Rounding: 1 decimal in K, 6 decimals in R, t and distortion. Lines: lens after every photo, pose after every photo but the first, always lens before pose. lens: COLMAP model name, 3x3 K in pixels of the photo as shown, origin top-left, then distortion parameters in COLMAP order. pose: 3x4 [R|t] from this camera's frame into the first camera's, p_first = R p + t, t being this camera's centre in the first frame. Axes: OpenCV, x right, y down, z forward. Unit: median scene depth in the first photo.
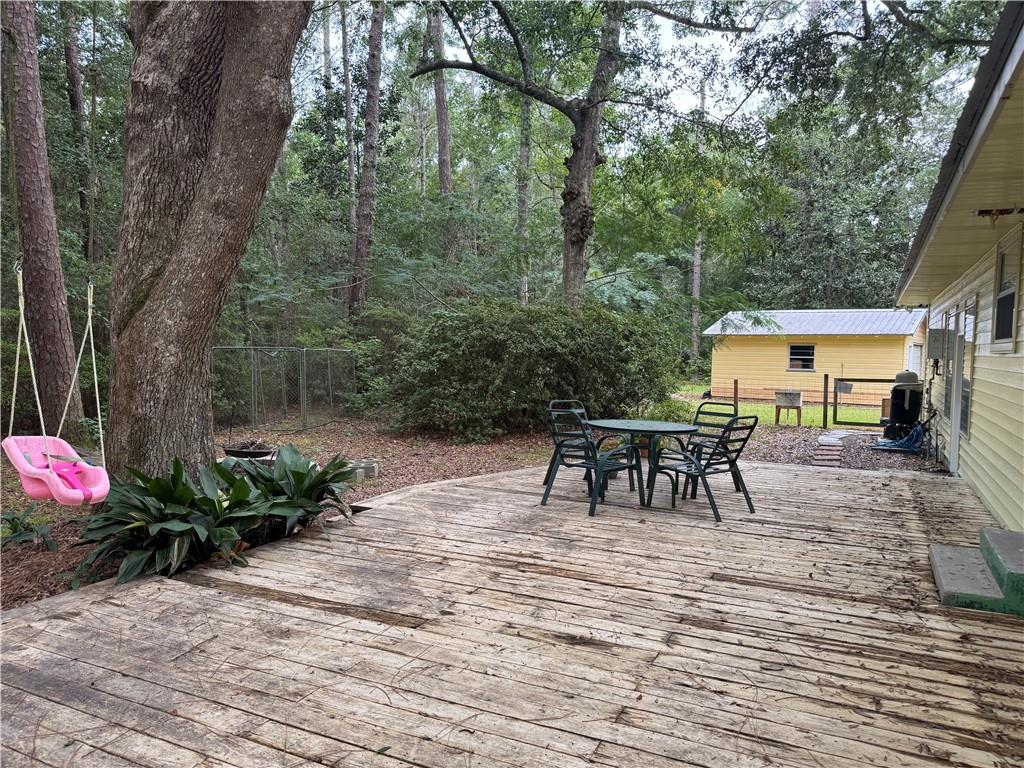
lens RADIAL K [[722.9, 0, 512.0], [0, 722.9, 384.0], [0, 0, 1]] dist [0.065270, -0.070108]
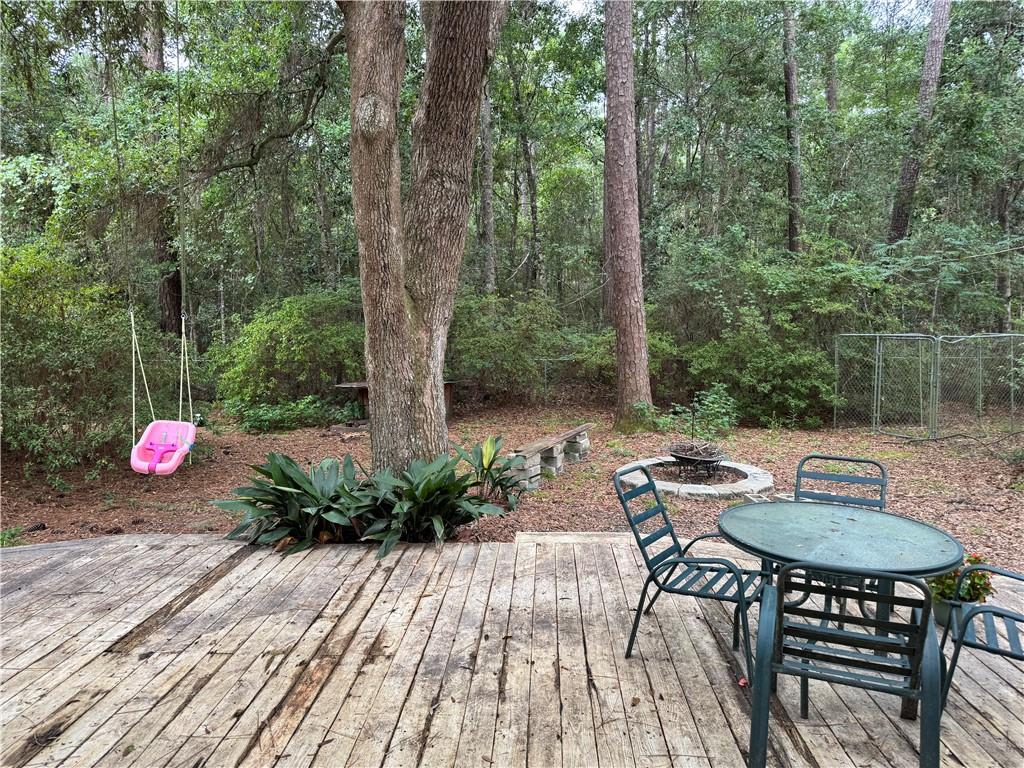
lens RADIAL K [[722.9, 0, 512.0], [0, 722.9, 384.0], [0, 0, 1]] dist [0.065270, -0.070108]
pose [[0.401763, 0.078081, -0.912409, 0.821896], [-0.044388, 0.996848, 0.065762, -0.110362], [0.914667, 0.014079, 0.403962, 0.892557]]
